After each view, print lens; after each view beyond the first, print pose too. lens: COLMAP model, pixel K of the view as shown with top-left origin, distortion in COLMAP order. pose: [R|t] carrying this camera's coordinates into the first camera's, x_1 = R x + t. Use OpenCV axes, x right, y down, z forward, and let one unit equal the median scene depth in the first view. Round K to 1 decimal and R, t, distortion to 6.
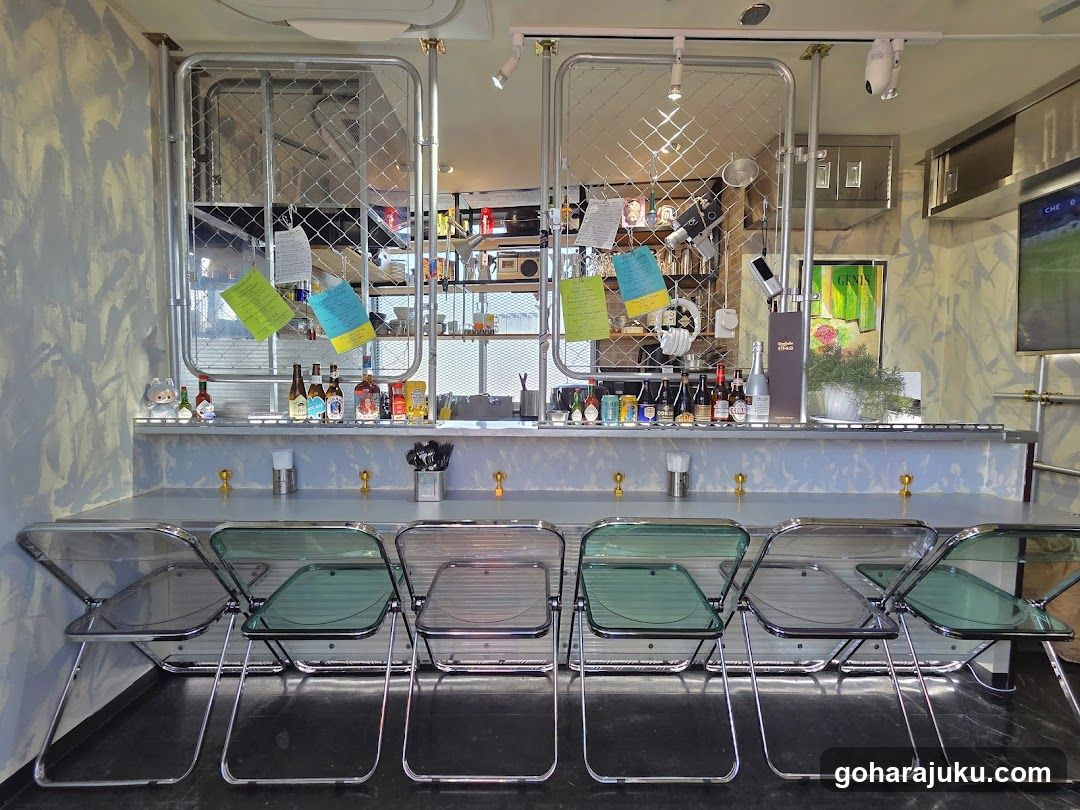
lens RADIAL K [[436.9, 0, 536.4], [0, 436.9, 396.1], [0, 0, 1]] dist [-0.000887, 0.000356]
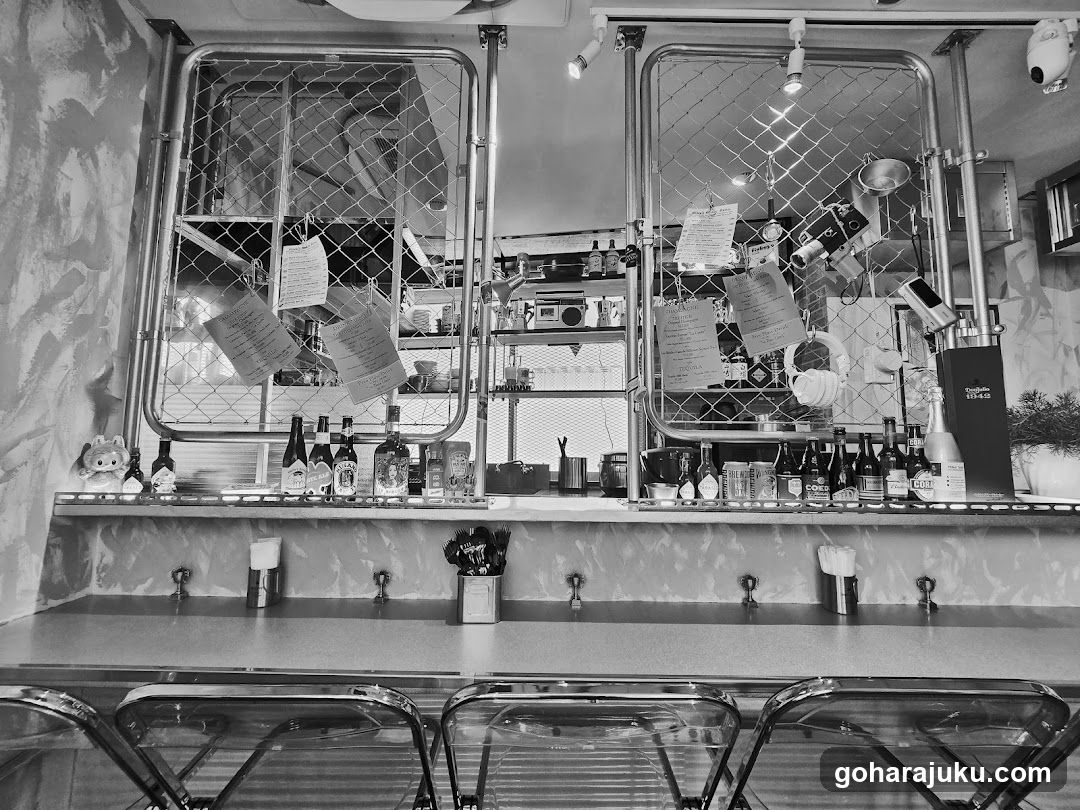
lens RADIAL K [[436.9, 0, 538.2], [0, 436.9, 398.0], [0, 0, 1]] dist [-0.000887, 0.000356]
pose [[0.999992, 0.002483, -0.003178, -0.146266], [-0.002933, 0.988592, -0.150590, 0.003616], [0.002768, 0.150598, 0.988591, 0.279221]]
